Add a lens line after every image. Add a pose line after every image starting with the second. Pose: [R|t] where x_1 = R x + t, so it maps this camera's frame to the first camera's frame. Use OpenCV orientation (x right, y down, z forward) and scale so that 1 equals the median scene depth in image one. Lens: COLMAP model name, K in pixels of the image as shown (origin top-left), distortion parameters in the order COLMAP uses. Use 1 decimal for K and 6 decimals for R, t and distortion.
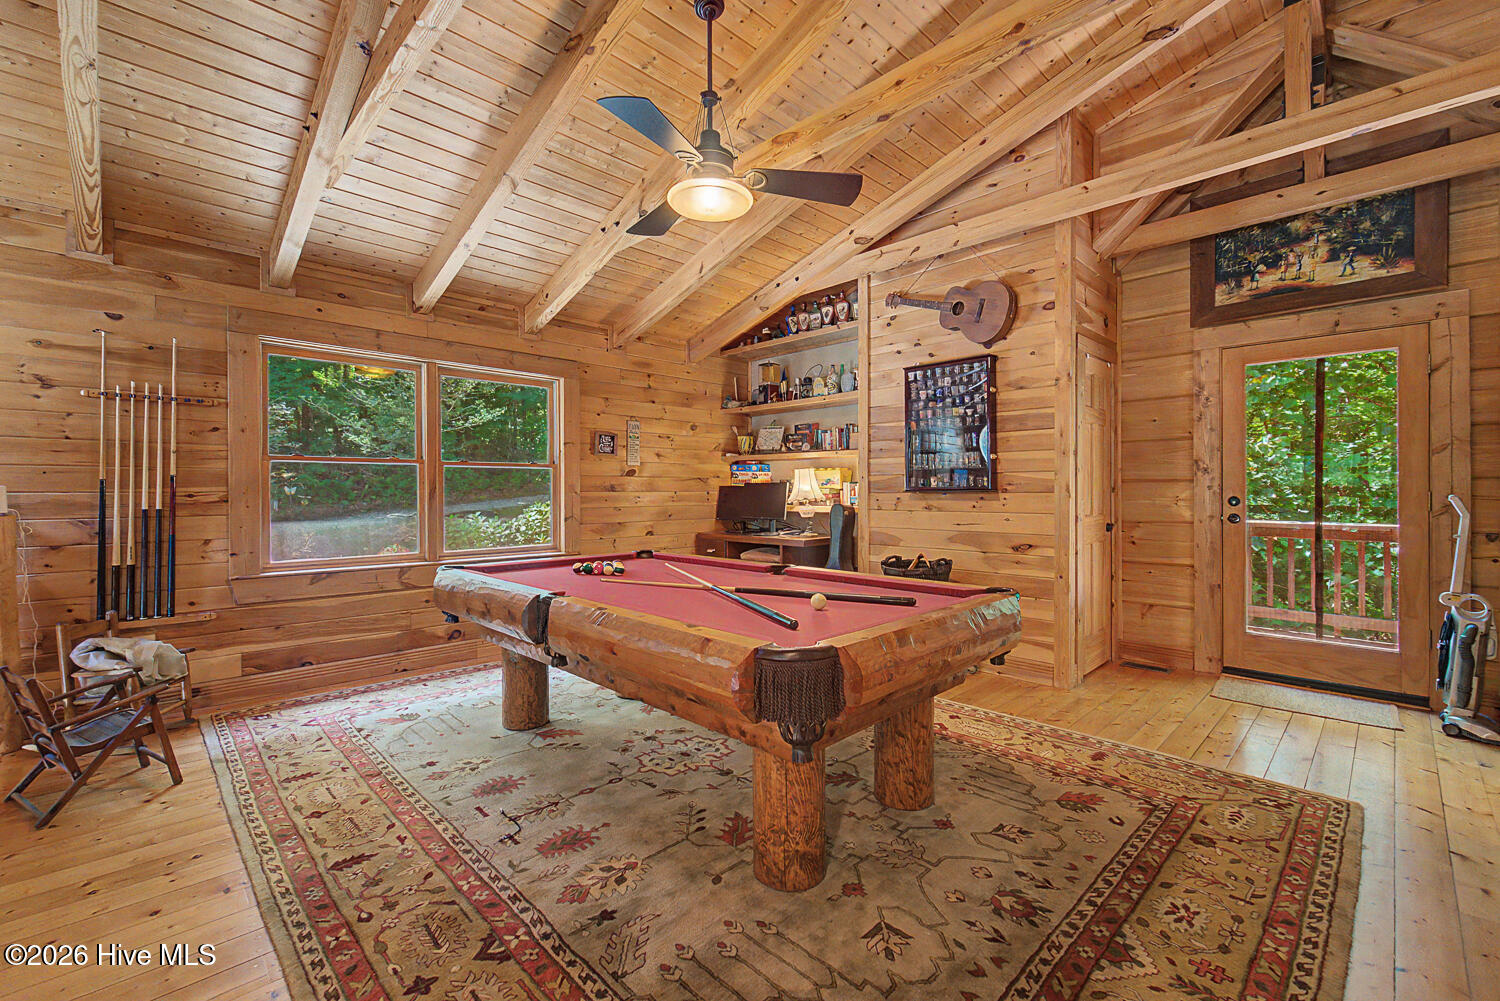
lens RADIAL K [[619.1, 0, 762.5], [0, 619.1, 492.5], [0, 0, 1]] dist [0.000555, -0.000560]
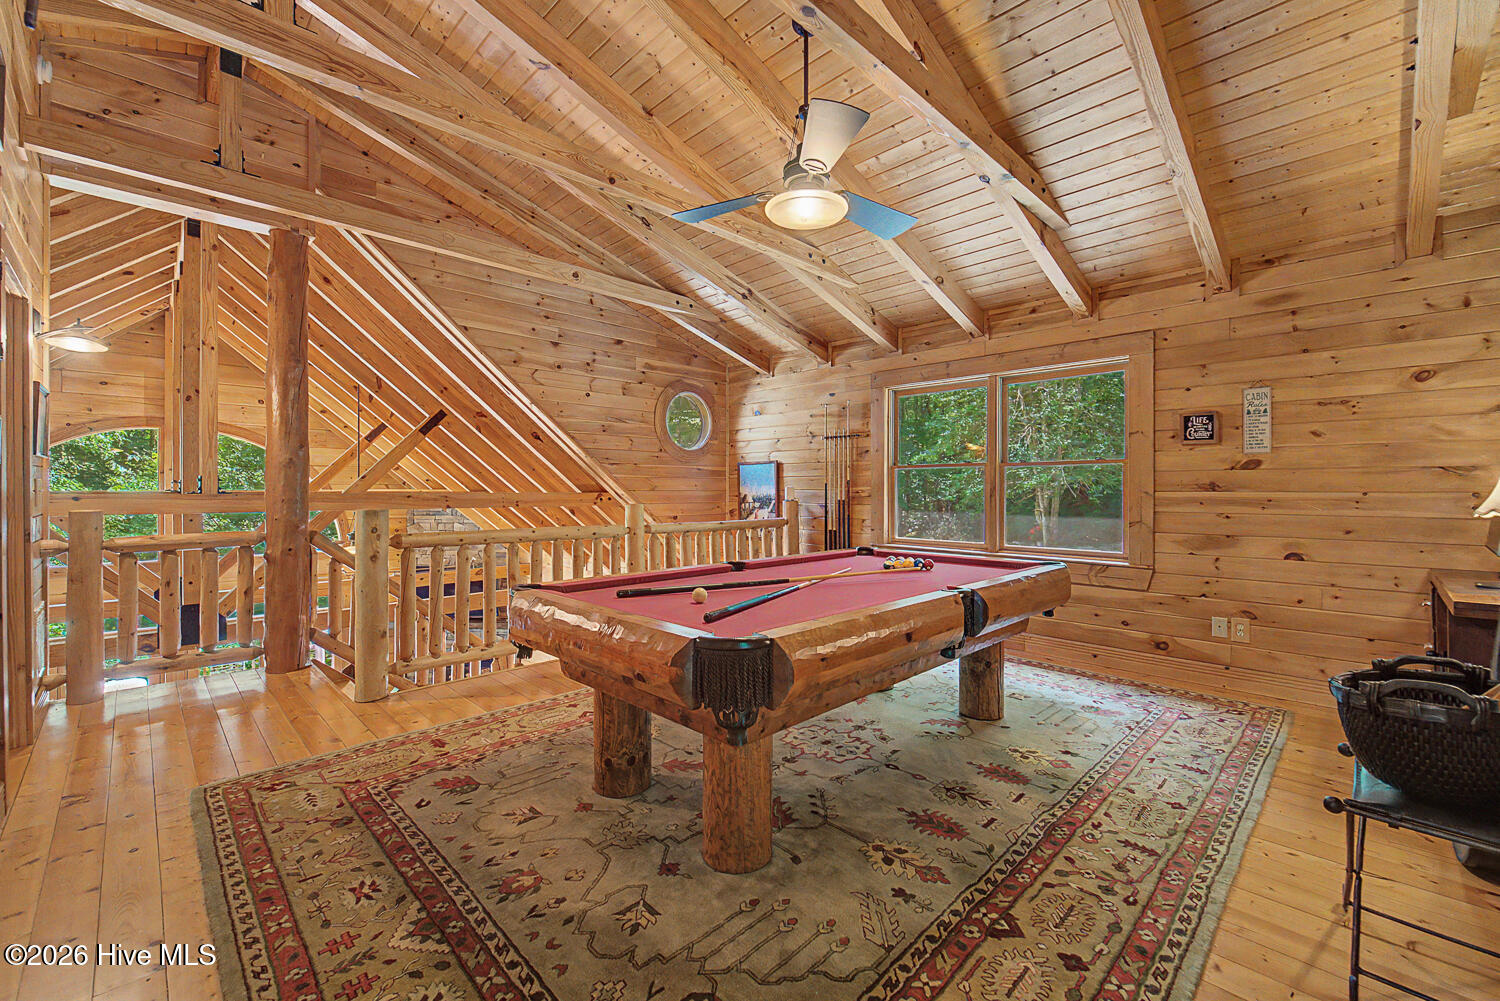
lens RADIAL K [[619.1, 0, 756.6], [0, 619.1, 493.5], [0, 0, 1]] dist [0.000555, -0.000560]
pose [[0.012428, 0.008073, -0.999890, 0.865715], [-0.005054, 0.999955, 0.008011, -0.003931], [0.999910, 0.004954, 0.012468, 0.822392]]
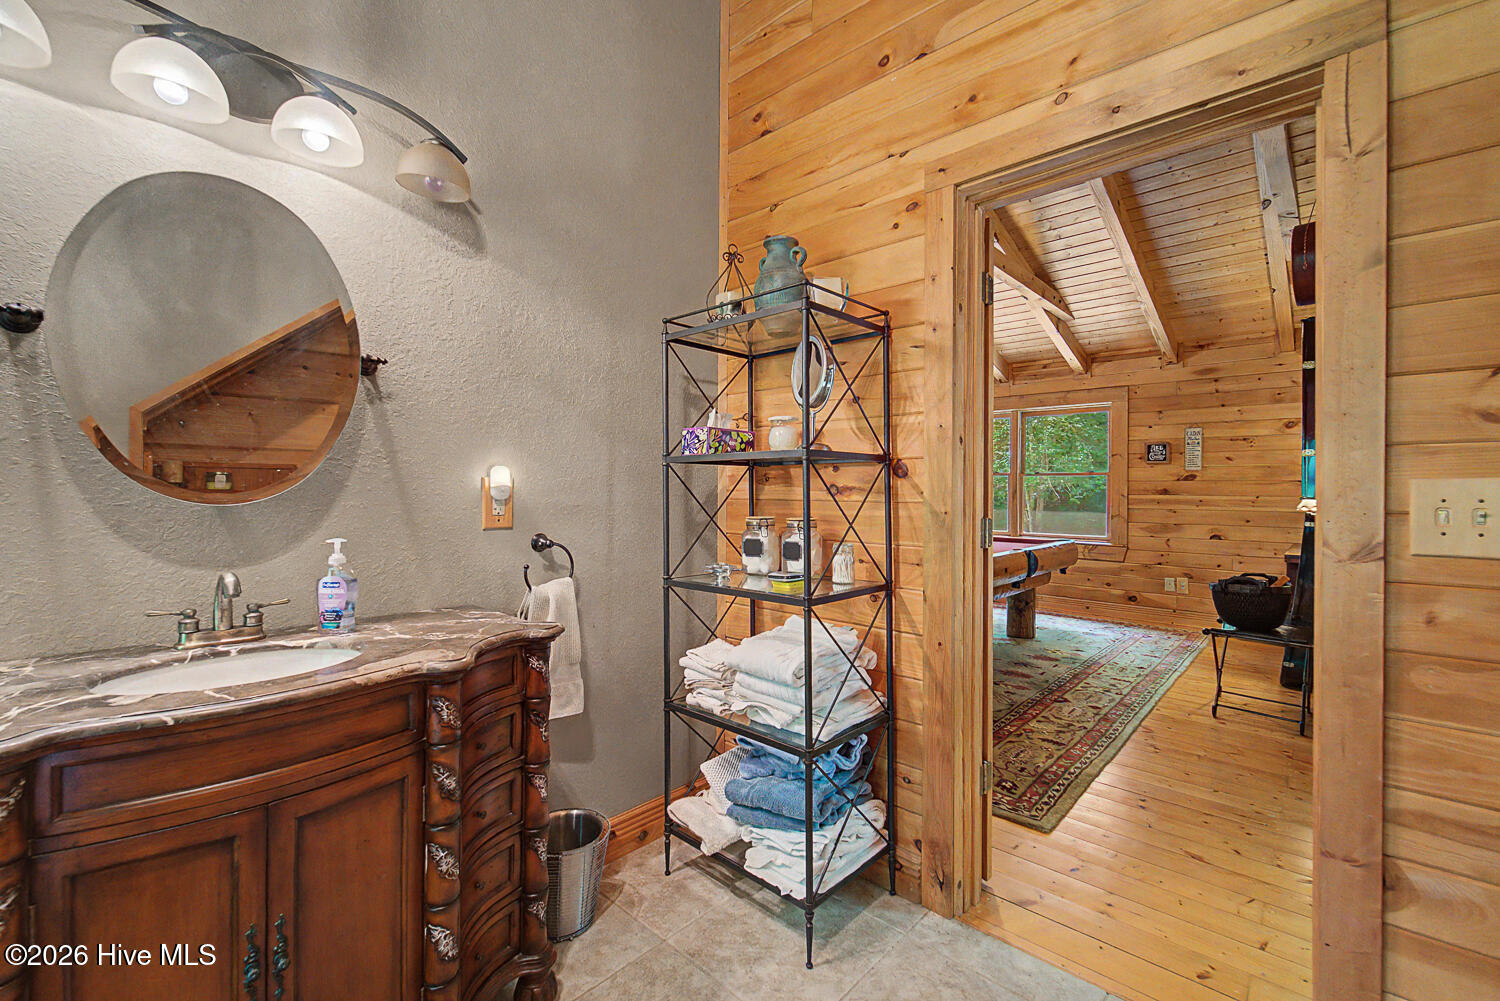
lens RADIAL K [[619.1, 0, 760.5], [0, 619.1, 494.9], [0, 0, 1]] dist [0.000555, -0.000560]
pose [[0.052947, 0.009368, -0.998553, 1.481931], [-0.008801, 0.999922, 0.008914, -0.009675], [0.998559, 0.008316, 0.053025, 0.400529]]
